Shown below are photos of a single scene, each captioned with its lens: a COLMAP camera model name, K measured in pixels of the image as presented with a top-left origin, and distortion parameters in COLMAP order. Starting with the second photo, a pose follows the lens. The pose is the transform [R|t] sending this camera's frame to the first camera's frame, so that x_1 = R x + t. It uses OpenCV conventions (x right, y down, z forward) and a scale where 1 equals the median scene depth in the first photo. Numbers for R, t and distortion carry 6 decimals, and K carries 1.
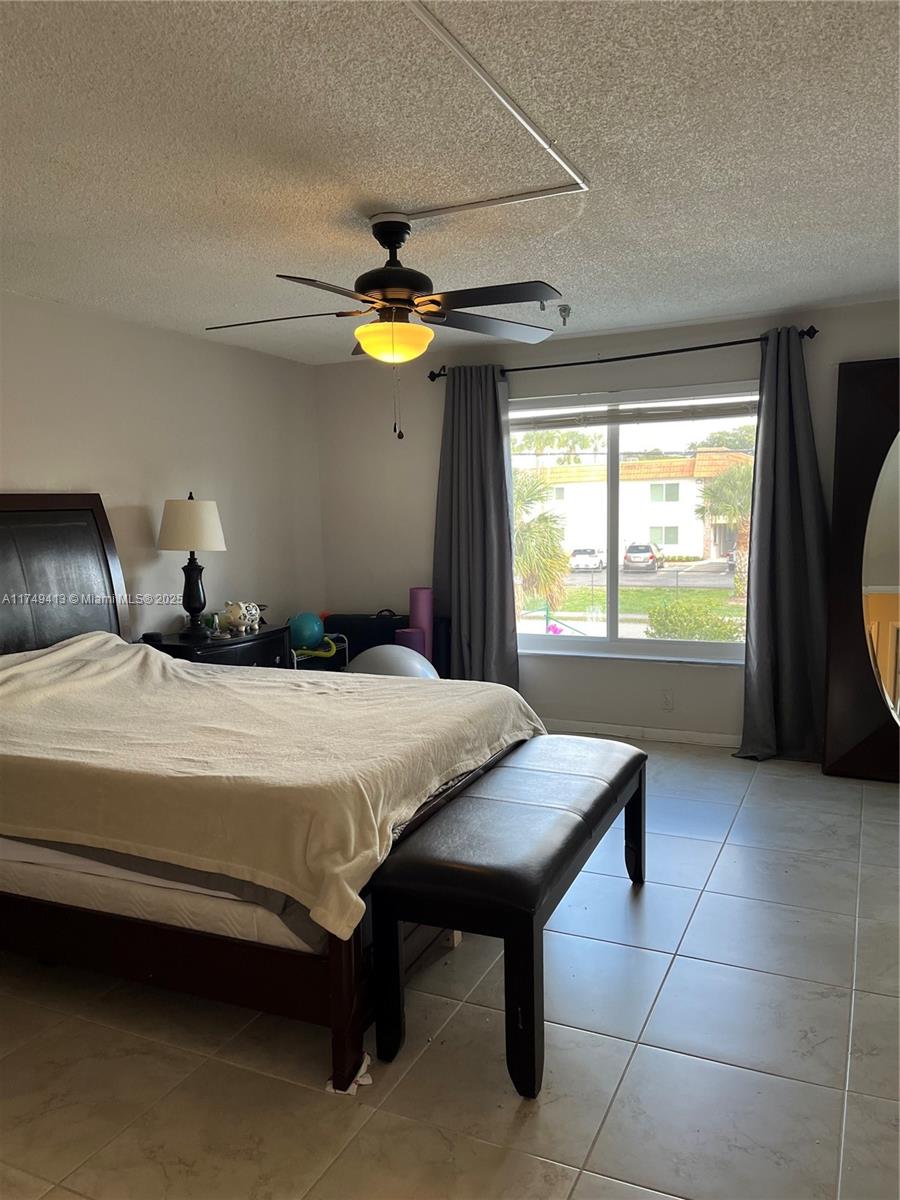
lens RADIAL K [[917.5, 0, 446.7], [0, 917.5, 605.7], [0, 0, 1]] dist [0.068117, -0.078770]
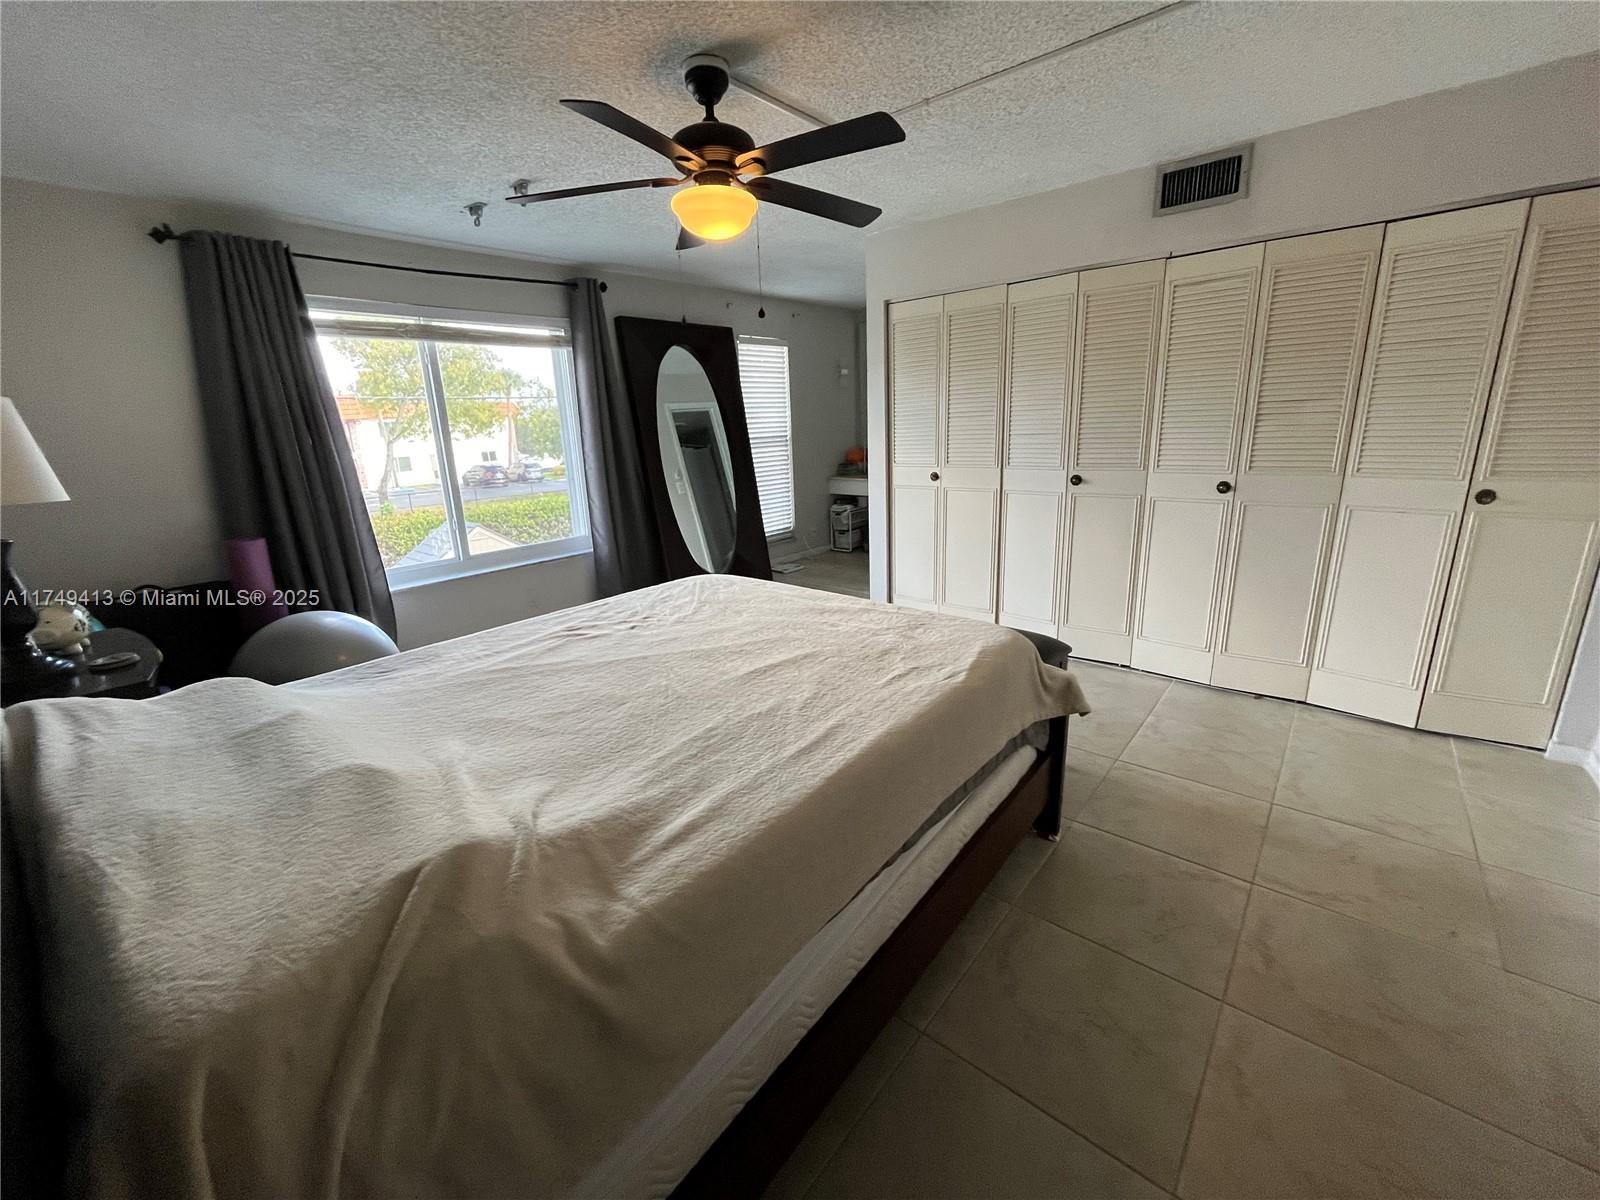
lens RADIAL K [[646.3, 0, 797.7], [0, 646.3, 587.2], [0, 0, 1]] dist [-0.000642, -0.000128]
pose [[0.262865, -0.229143, 0.937227, -0.491712], [0.139221, 0.970231, 0.198165, -0.027920], [-0.954735, 0.078391, 0.286942, 0.522250]]
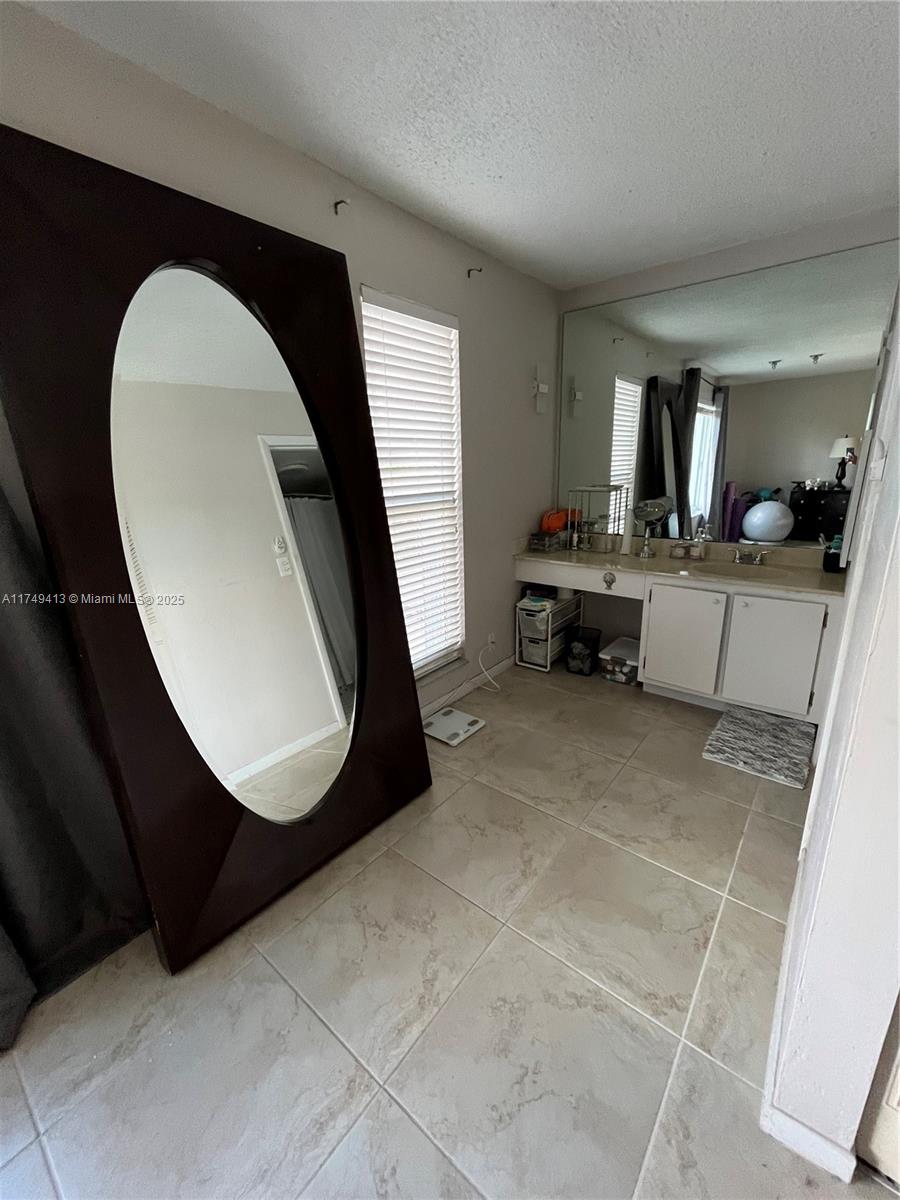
lens RADIAL K [[484.8, 0, 456.7], [0, 484.8, 596.0], [0, 0, 1]] dist [-0.000642, -0.000128]
pose [[0.225088, -0.234281, 0.945752, 0.230391], [0.125758, 0.969528, 0.210240, -0.068972], [-0.966188, 0.071613, 0.247692, 0.758273]]
